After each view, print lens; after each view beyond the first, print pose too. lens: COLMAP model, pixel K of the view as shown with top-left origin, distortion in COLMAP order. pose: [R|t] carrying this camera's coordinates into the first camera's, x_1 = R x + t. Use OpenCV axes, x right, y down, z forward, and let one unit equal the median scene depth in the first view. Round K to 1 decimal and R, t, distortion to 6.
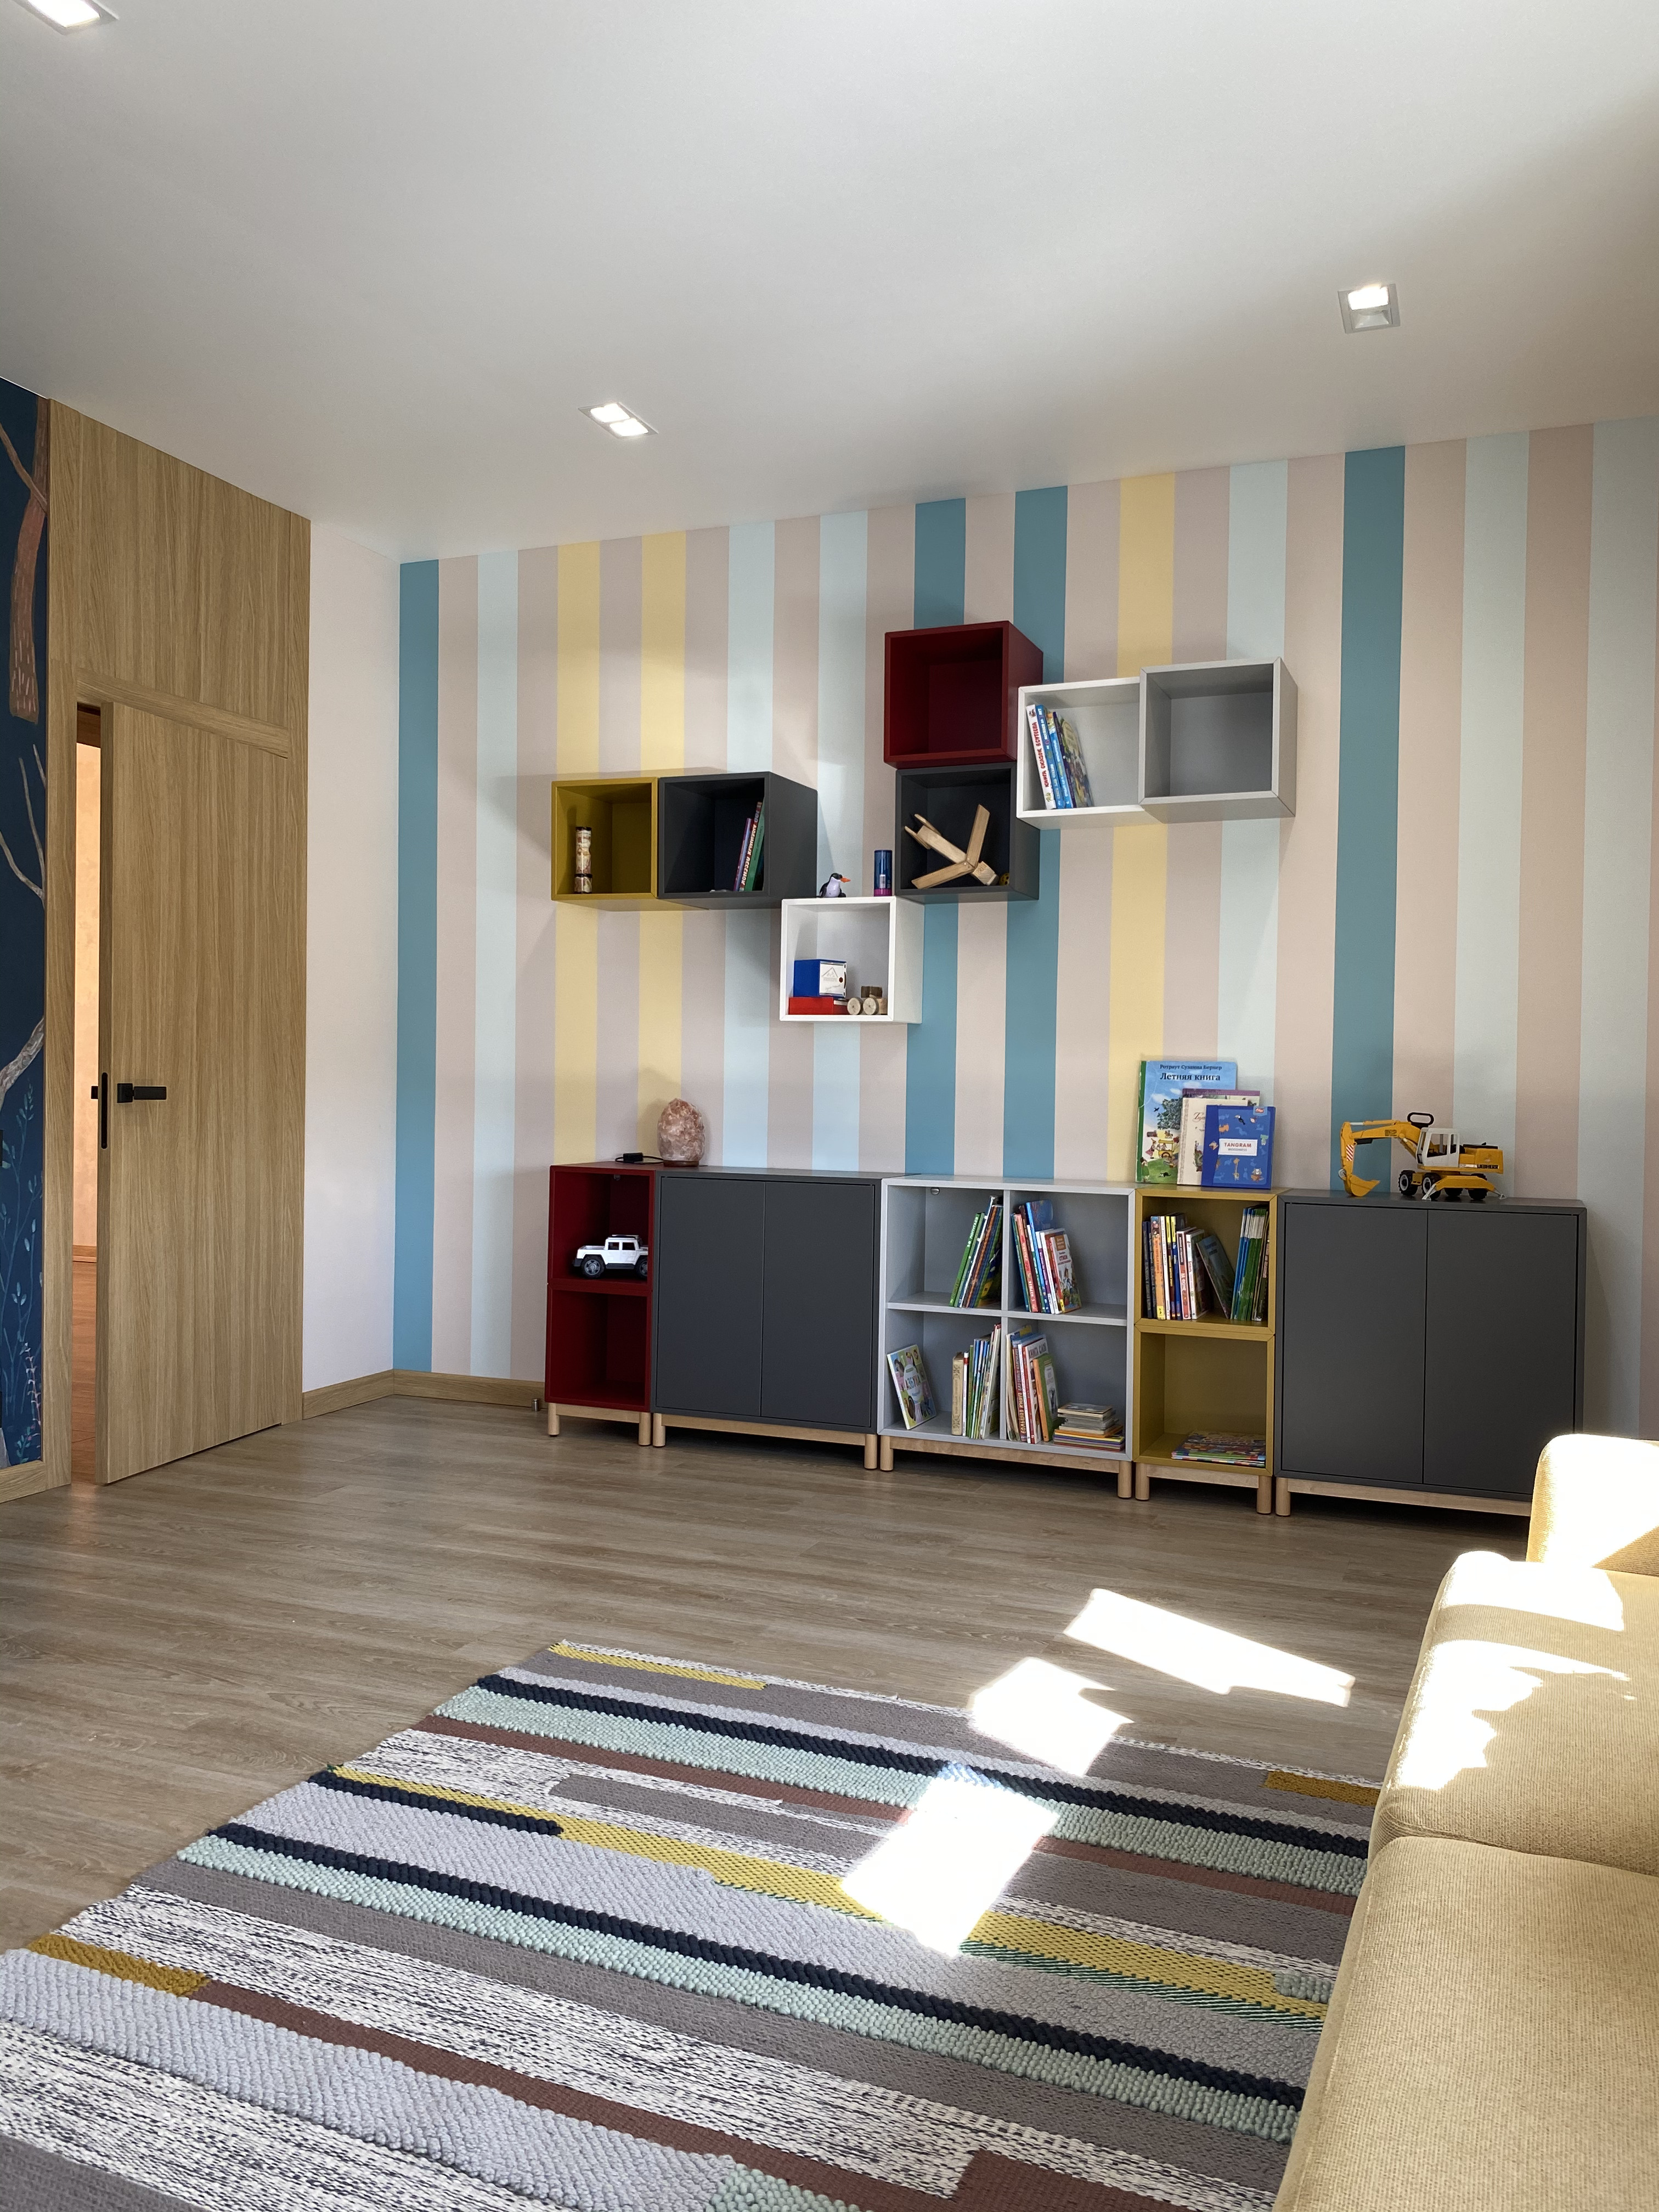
lens RADIAL K [[1689.7, 0, 826.4], [0, 1689.7, 1091.8], [0, 0, 1]] dist [0.034171, -0.042461]
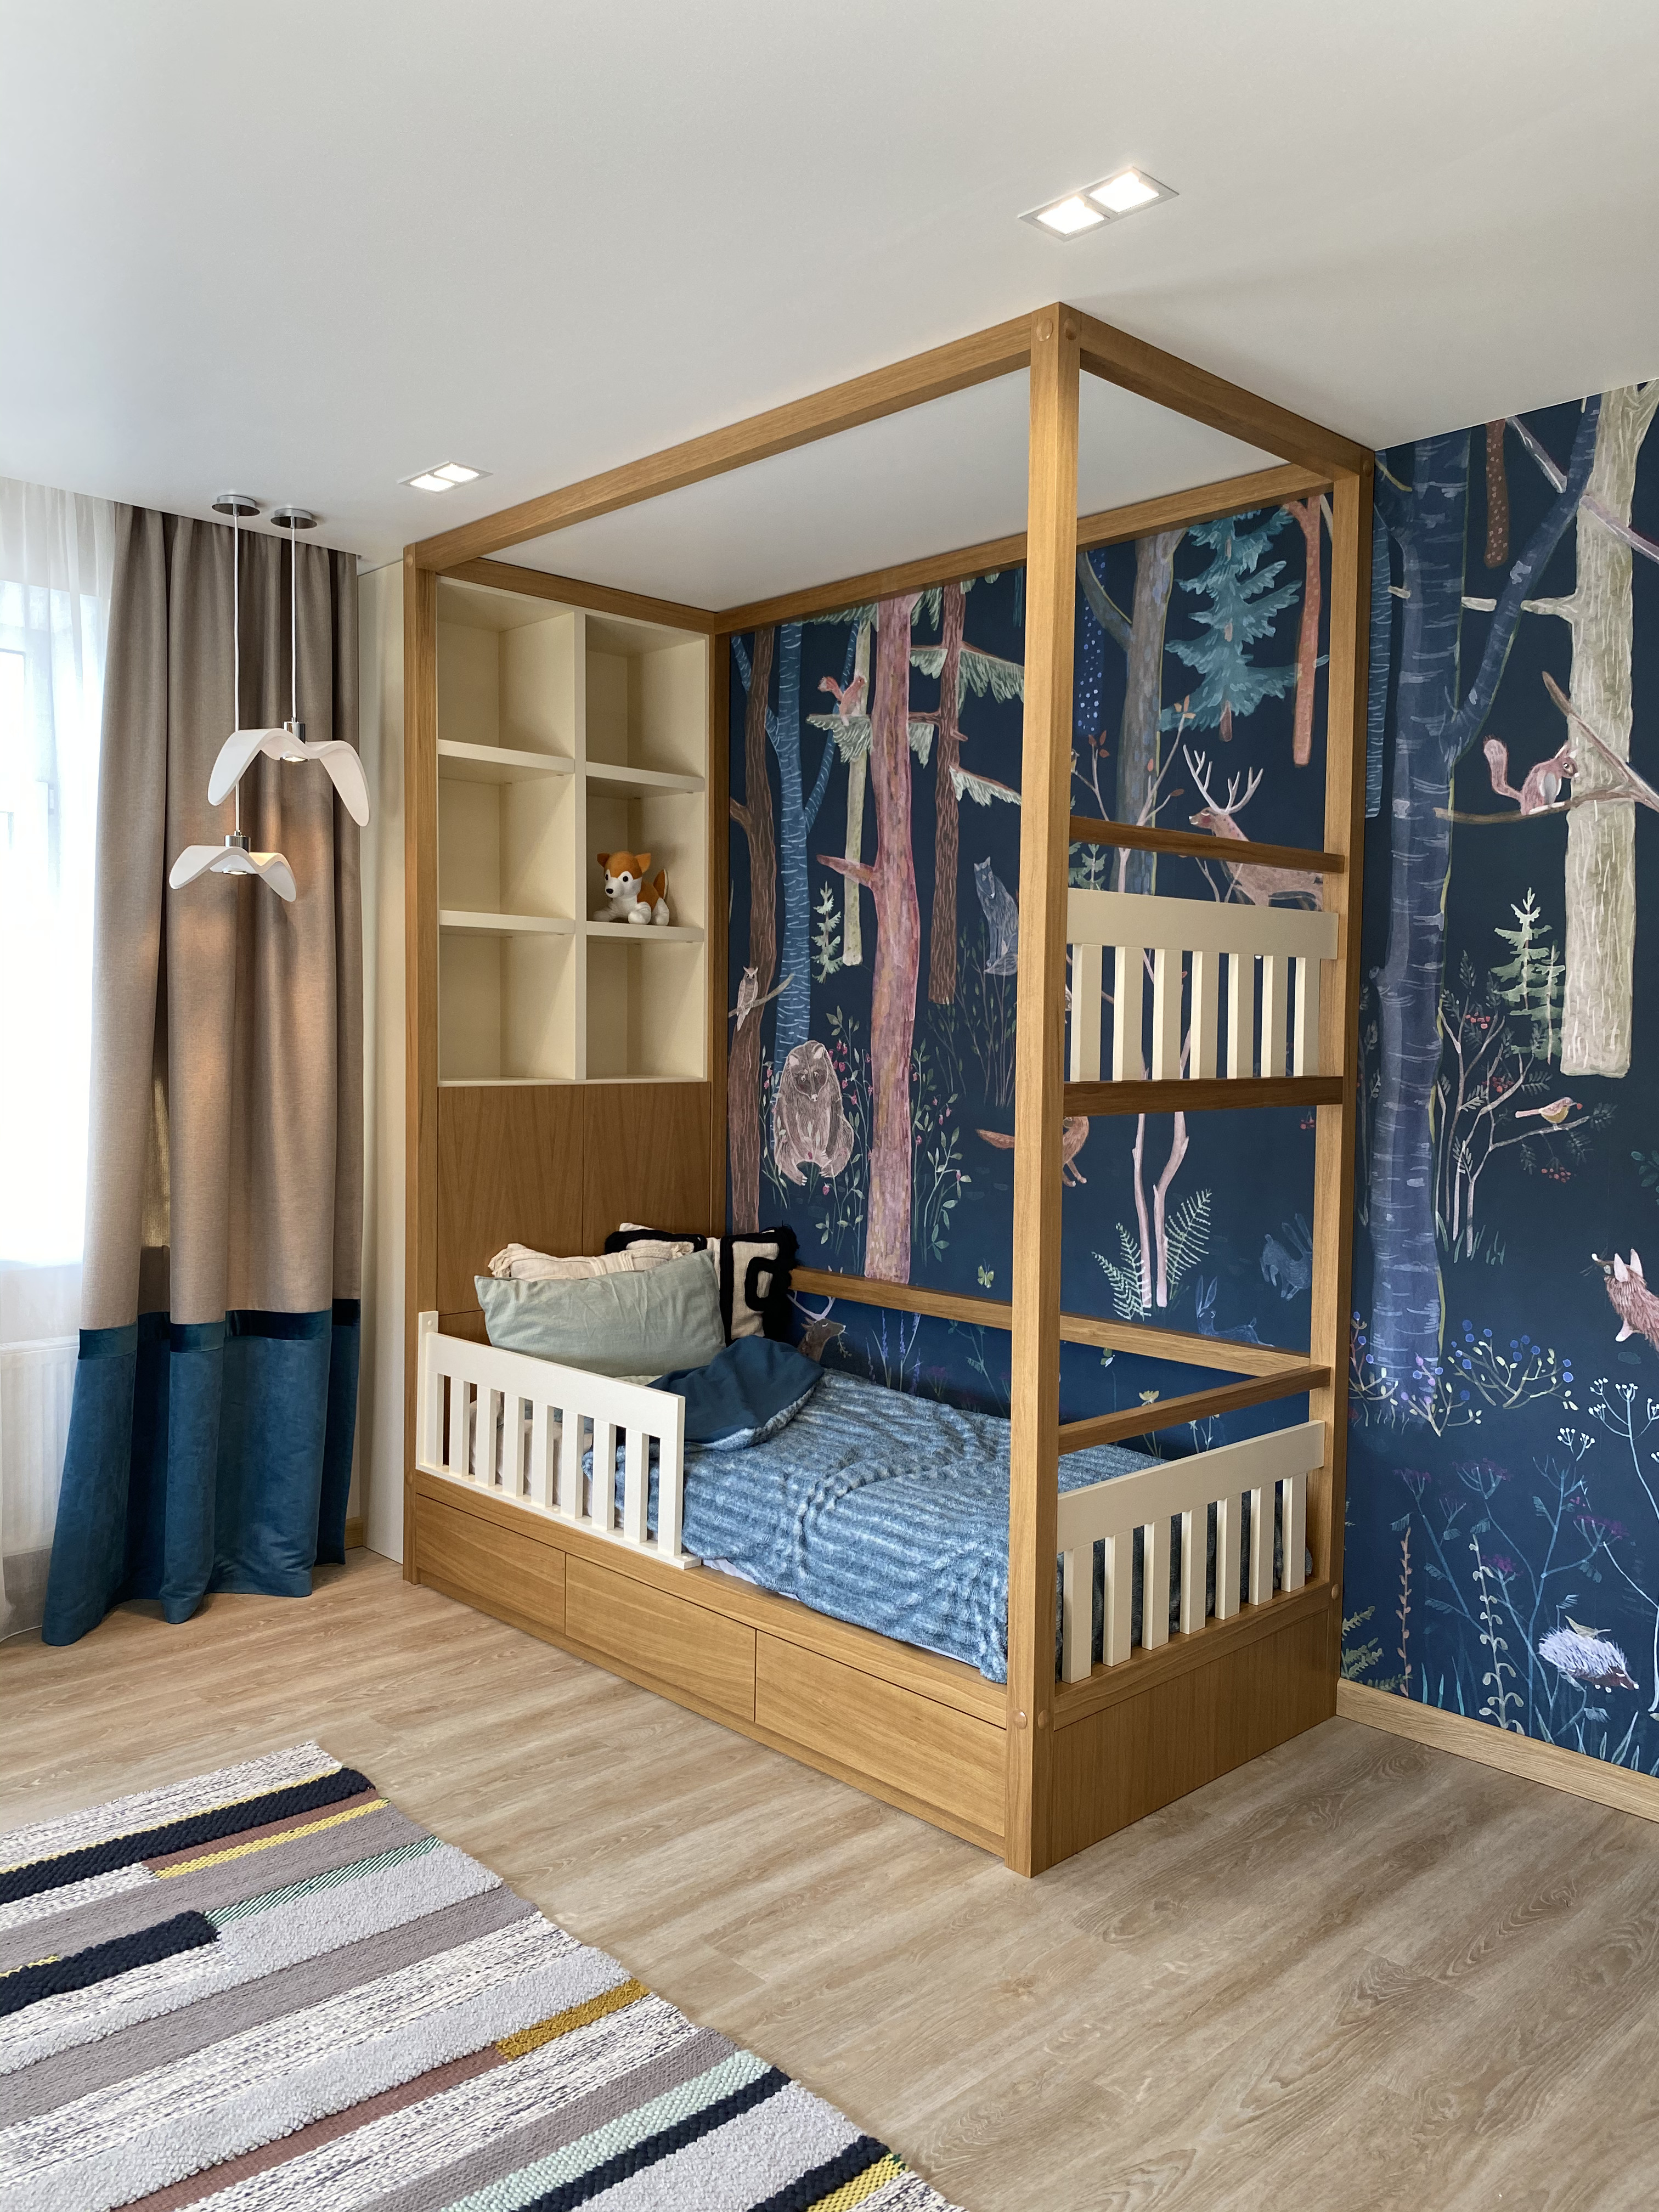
lens RADIAL K [[1689.7, 0, 826.9], [0, 1689.7, 1094.5], [0, 0, 1]] dist [0.034171, -0.042461]
pose [[-0.403234, 0.016329, -0.914951, 0.305796], [-0.031610, 0.998996, 0.031760, -0.101629], [0.914551, 0.041728, -0.402313, 0.783291]]
